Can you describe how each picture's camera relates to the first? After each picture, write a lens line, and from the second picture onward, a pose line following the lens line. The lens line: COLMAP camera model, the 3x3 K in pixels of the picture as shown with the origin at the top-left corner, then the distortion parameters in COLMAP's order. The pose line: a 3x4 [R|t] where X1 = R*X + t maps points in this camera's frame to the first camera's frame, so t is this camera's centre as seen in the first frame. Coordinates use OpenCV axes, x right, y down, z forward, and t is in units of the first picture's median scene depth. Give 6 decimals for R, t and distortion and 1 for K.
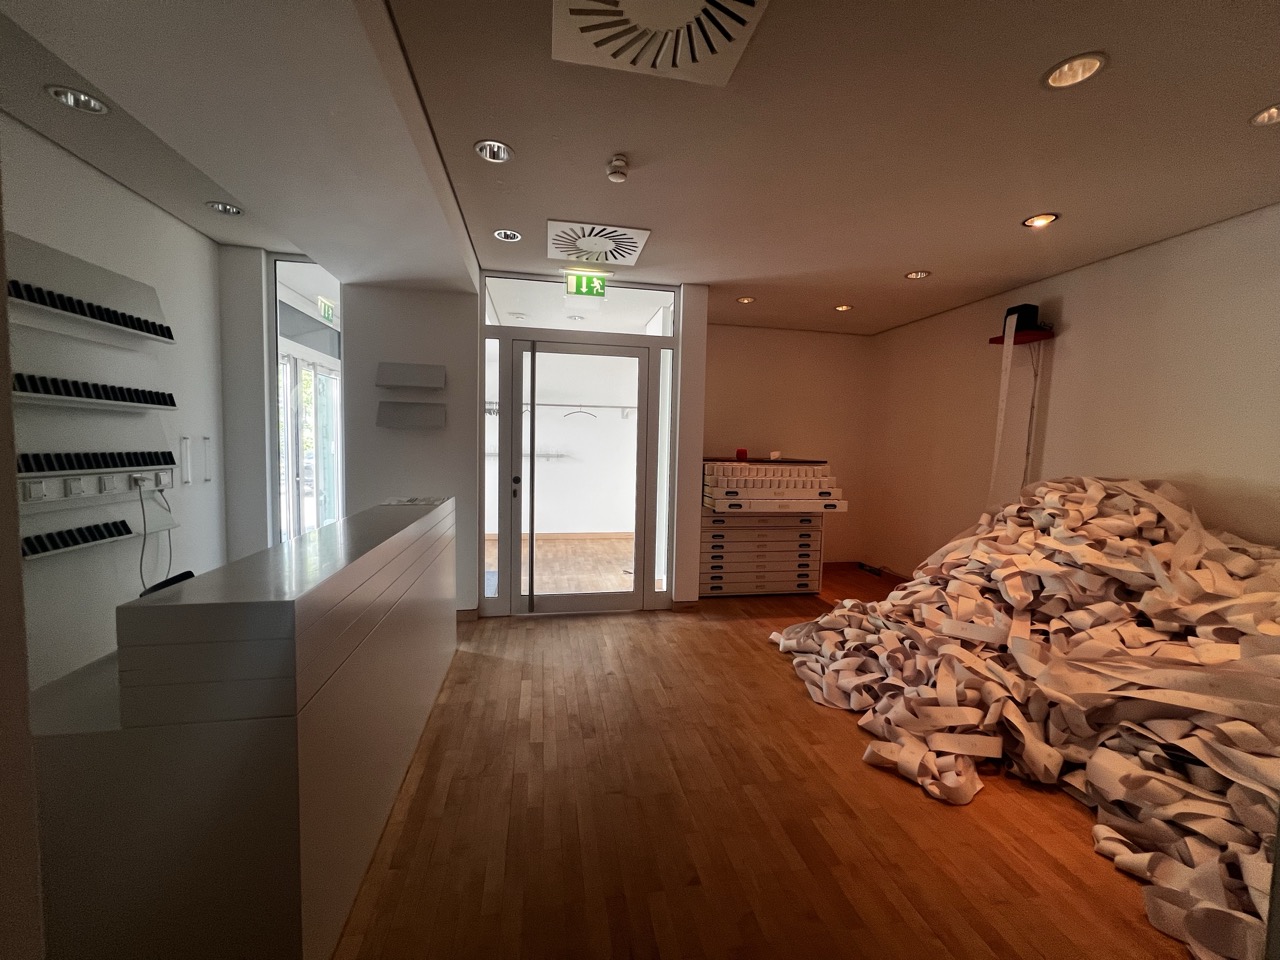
lens RADIAL K [[515.1, 0, 640.0], [0, 515.1, 485.4], [0, 0, 1]] dist [0.005485, 0.000186]
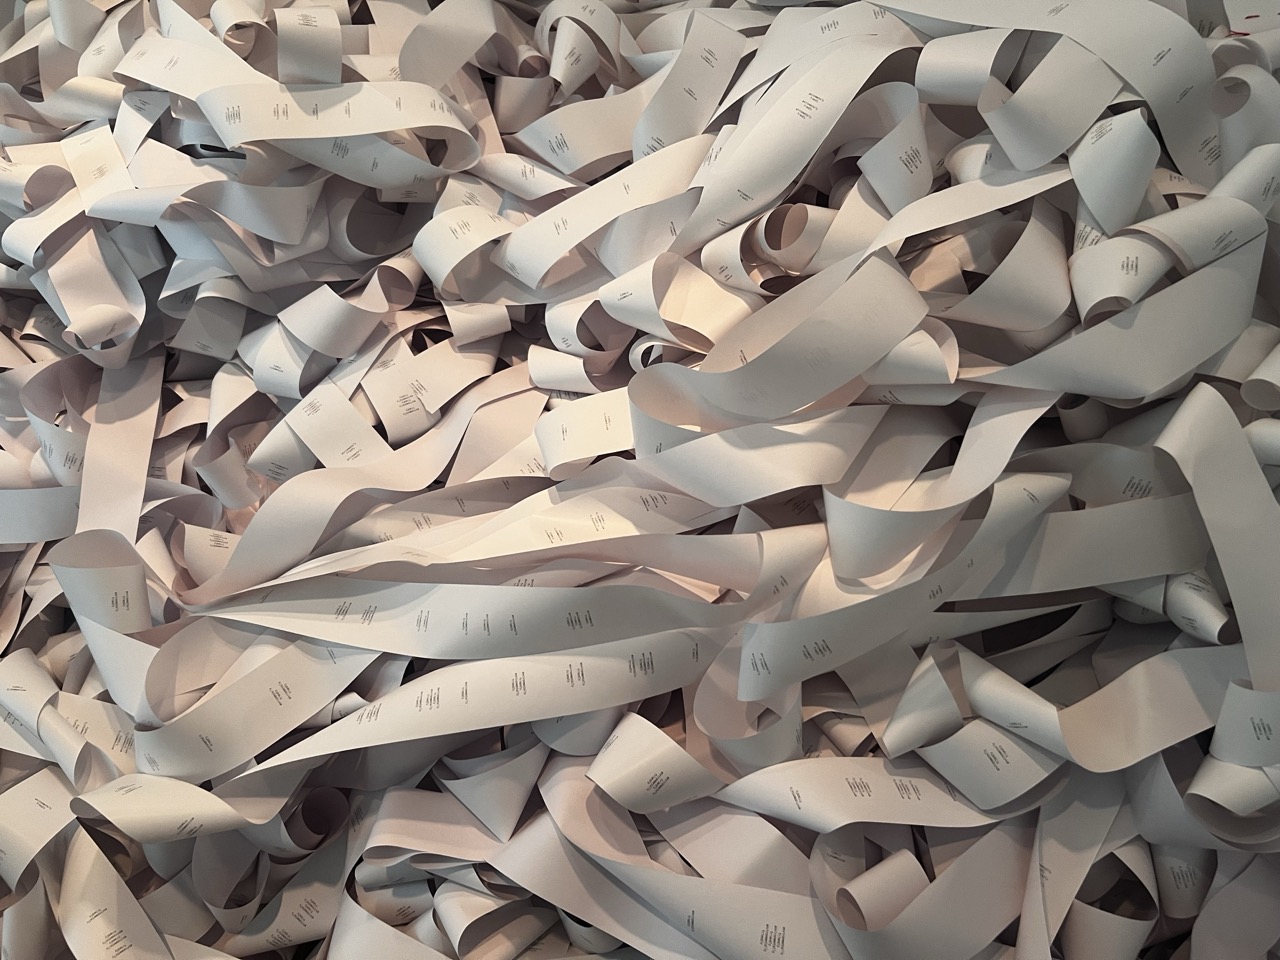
lens RADIAL K [[974.2, 0, 644.1], [0, 974.2, 477.7], [0, 0, 1]] dist [-0.007718, -0.003520]
pose [[0.654330, -0.489343, 0.576538, 0.665405], [0.097638, 0.810693, 0.577273, 0.022332], [-0.749880, -0.321435, 0.578239, 0.536332]]
